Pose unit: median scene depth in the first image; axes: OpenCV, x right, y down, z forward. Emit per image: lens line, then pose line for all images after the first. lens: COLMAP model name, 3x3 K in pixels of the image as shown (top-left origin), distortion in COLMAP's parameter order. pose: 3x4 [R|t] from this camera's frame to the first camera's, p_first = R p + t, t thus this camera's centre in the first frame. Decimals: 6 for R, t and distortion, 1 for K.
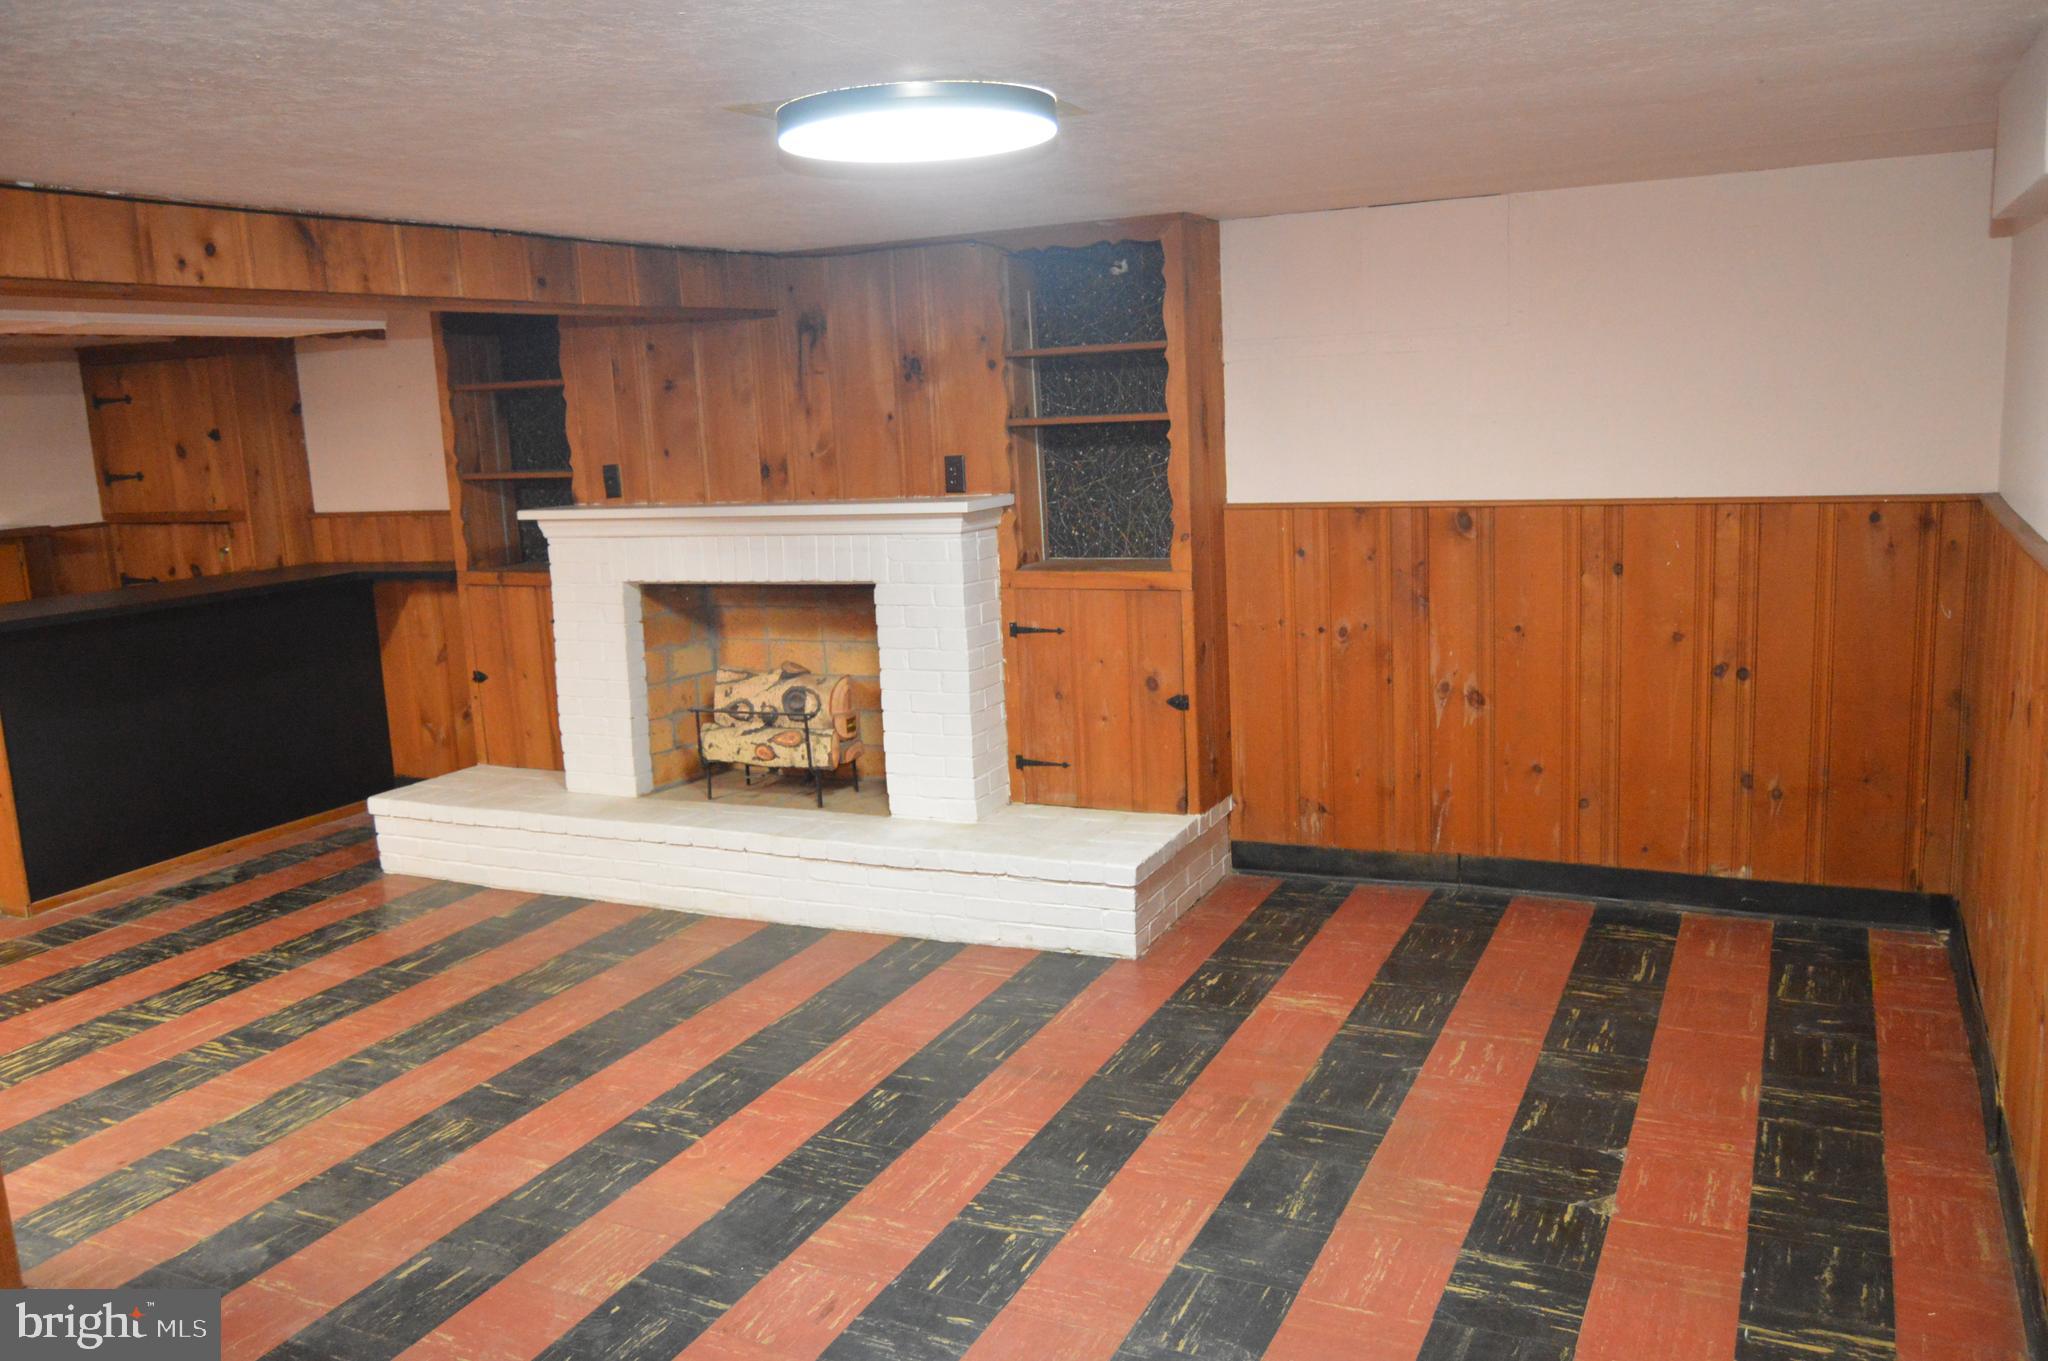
lens RADIAL K [[1612.1, 0, 1036.4], [0, 1612.1, 690.3], [0, 0, 1]] dist [-0.015727, 0.008626]
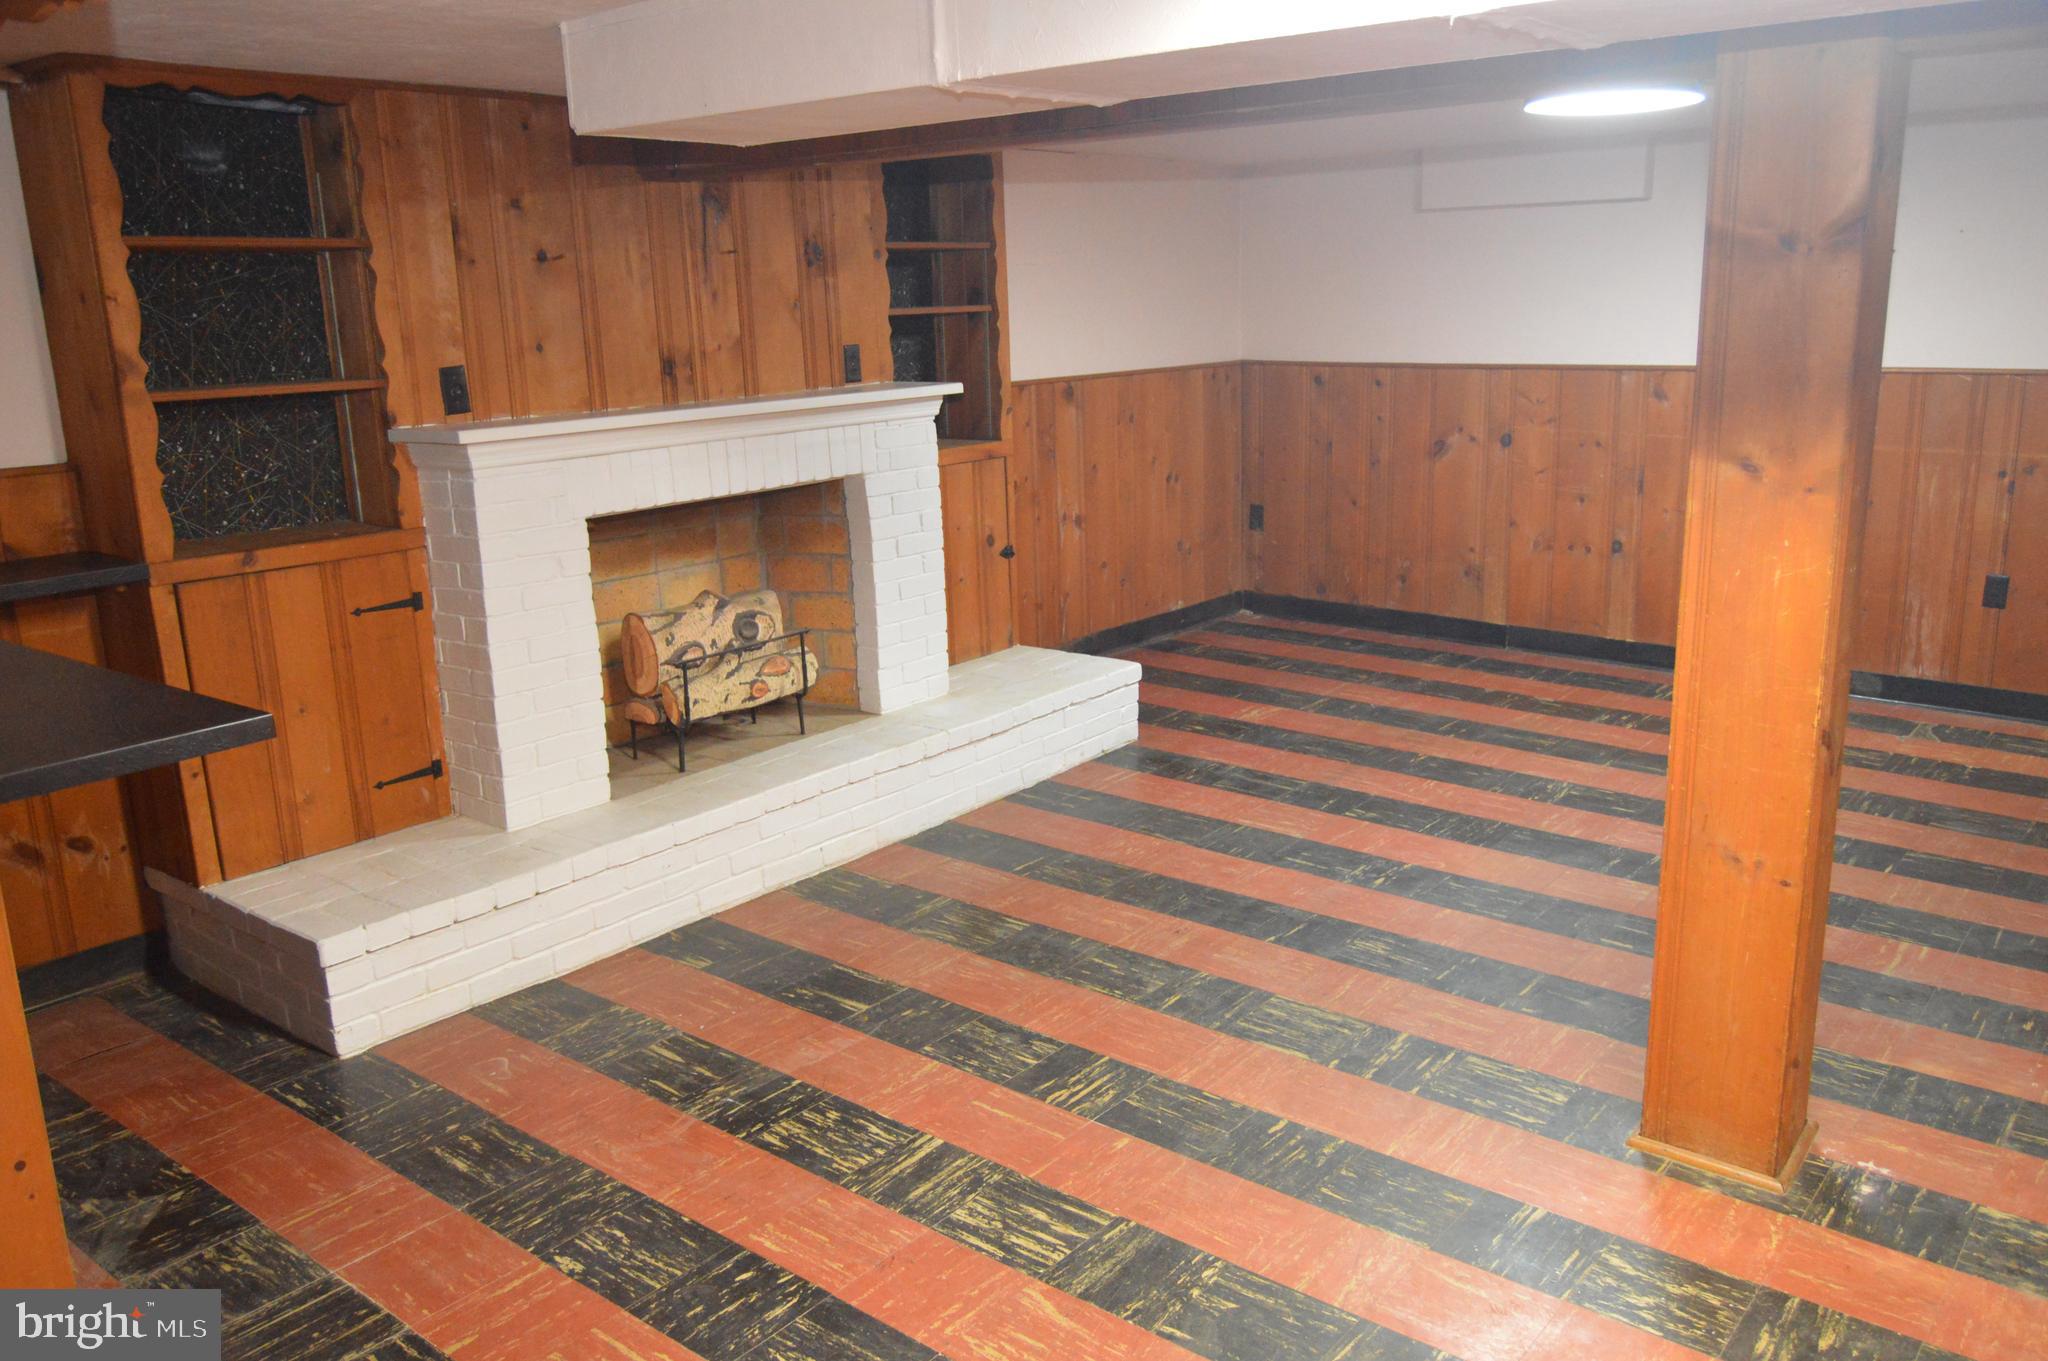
lens RADIAL K [[1612.1, 0, 1036.4], [0, 1612.1, 690.3], [0, 0, 1]] dist [-0.015727, 0.008626]
pose [[0.216359, -0.194788, 0.956685, -0.962964], [0.189994, 0.969562, 0.154442, -0.066402], [-0.957649, 0.148349, 0.246782, 0.636747]]
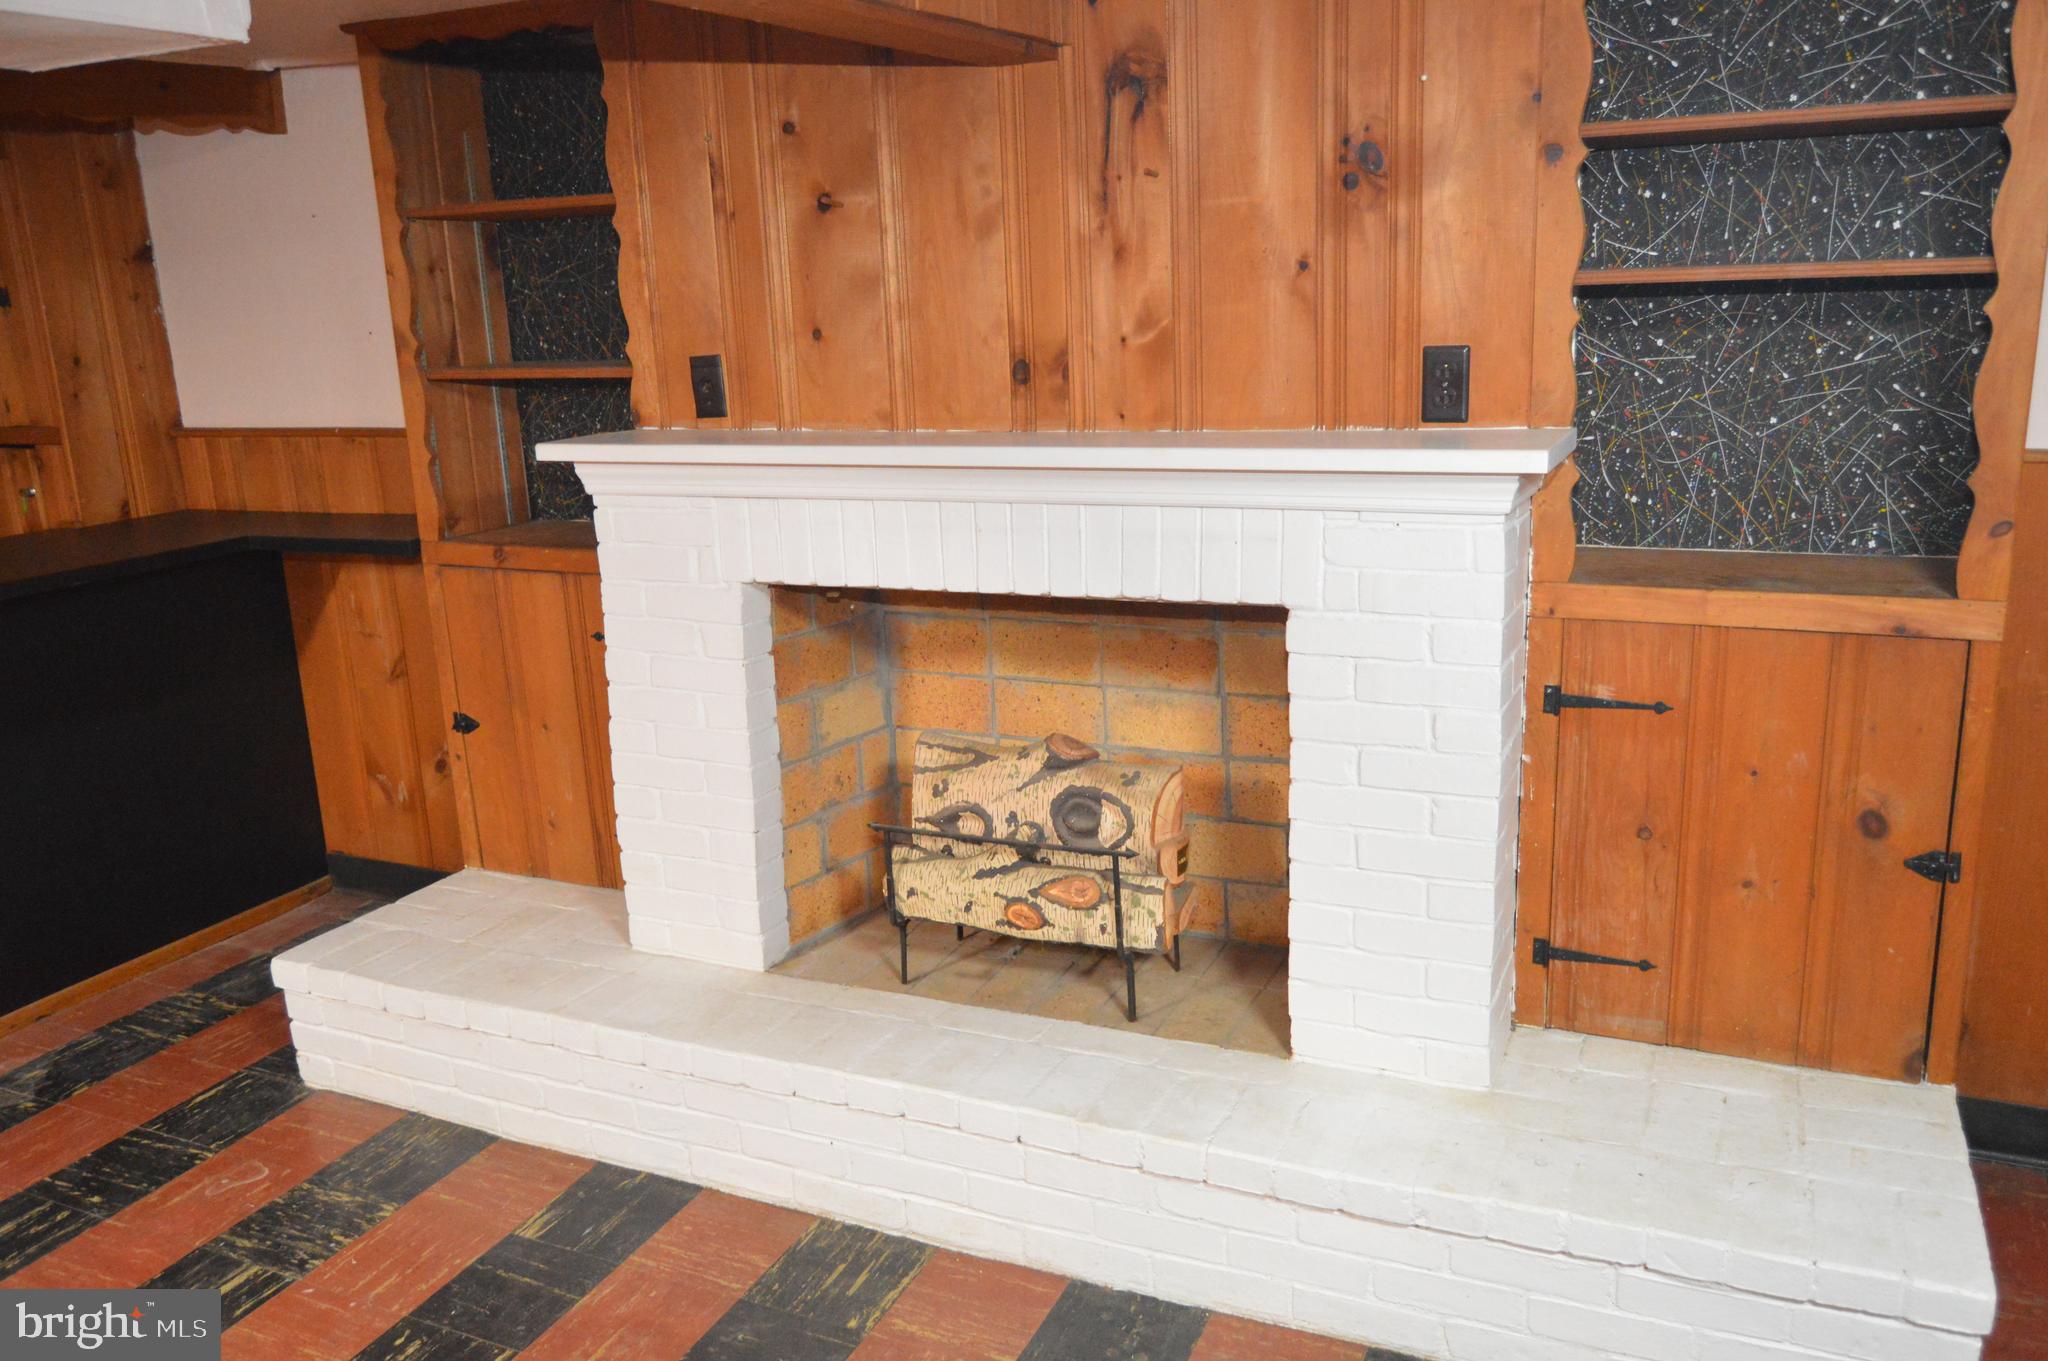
lens RADIAL K [[1612.1, 0, 1036.4], [0, 1612.1, 690.3], [0, 0, 1]] dist [-0.015727, 0.008626]
pose [[0.999750, 0.001564, 0.022322, -0.175206], [-0.003204, 0.997279, 0.073649, -0.072527], [-0.022146, -0.073702, 0.997034, 0.478859]]
